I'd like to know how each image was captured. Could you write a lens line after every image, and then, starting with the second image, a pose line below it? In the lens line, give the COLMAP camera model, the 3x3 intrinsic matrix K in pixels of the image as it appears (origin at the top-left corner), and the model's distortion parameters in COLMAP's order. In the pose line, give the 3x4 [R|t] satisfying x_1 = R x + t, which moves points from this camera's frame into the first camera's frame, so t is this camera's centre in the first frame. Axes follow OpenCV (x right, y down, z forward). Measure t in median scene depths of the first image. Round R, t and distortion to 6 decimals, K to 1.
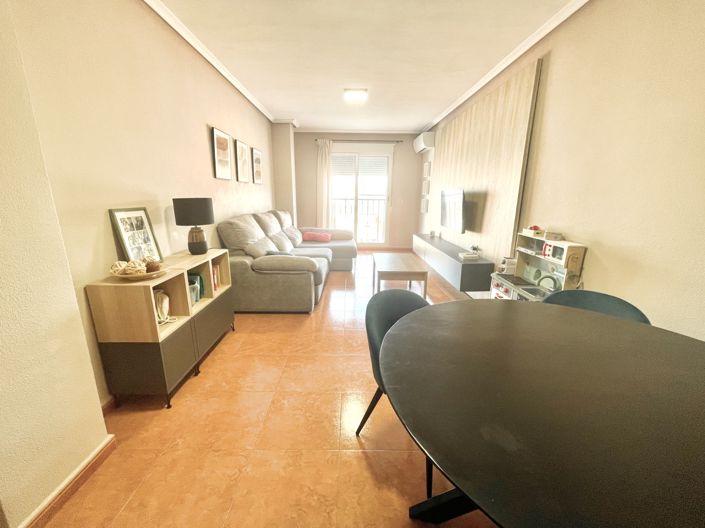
lens RADIAL K [[282.5, 0, 349.9], [0, 282.5, 262.9], [0, 0, 1]] dist [-0.001843, -0.001251]
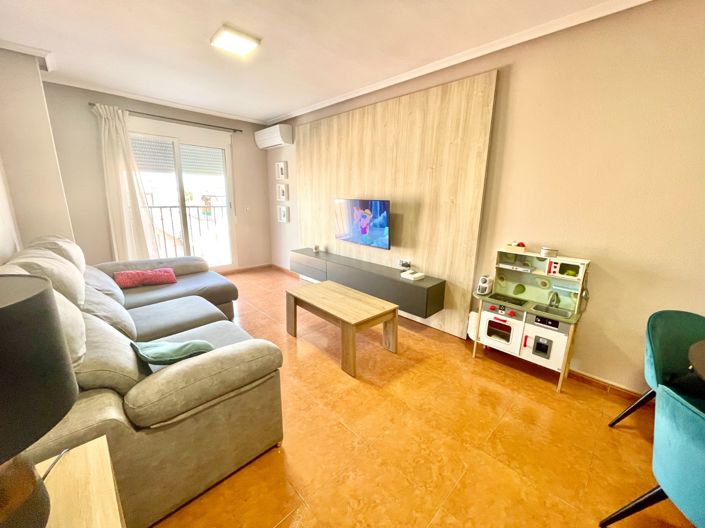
lens RADIAL K [[282.5, 0, 352.5], [0, 282.5, 263.9], [0, 0, 1]] dist [-0.001843, -0.001251]
pose [[0.725436, -0.154642, 0.670693, -0.269655], [0.151074, 0.986446, 0.064041, -0.126811], [-0.671506, 0.054866, 0.738965, 0.406331]]
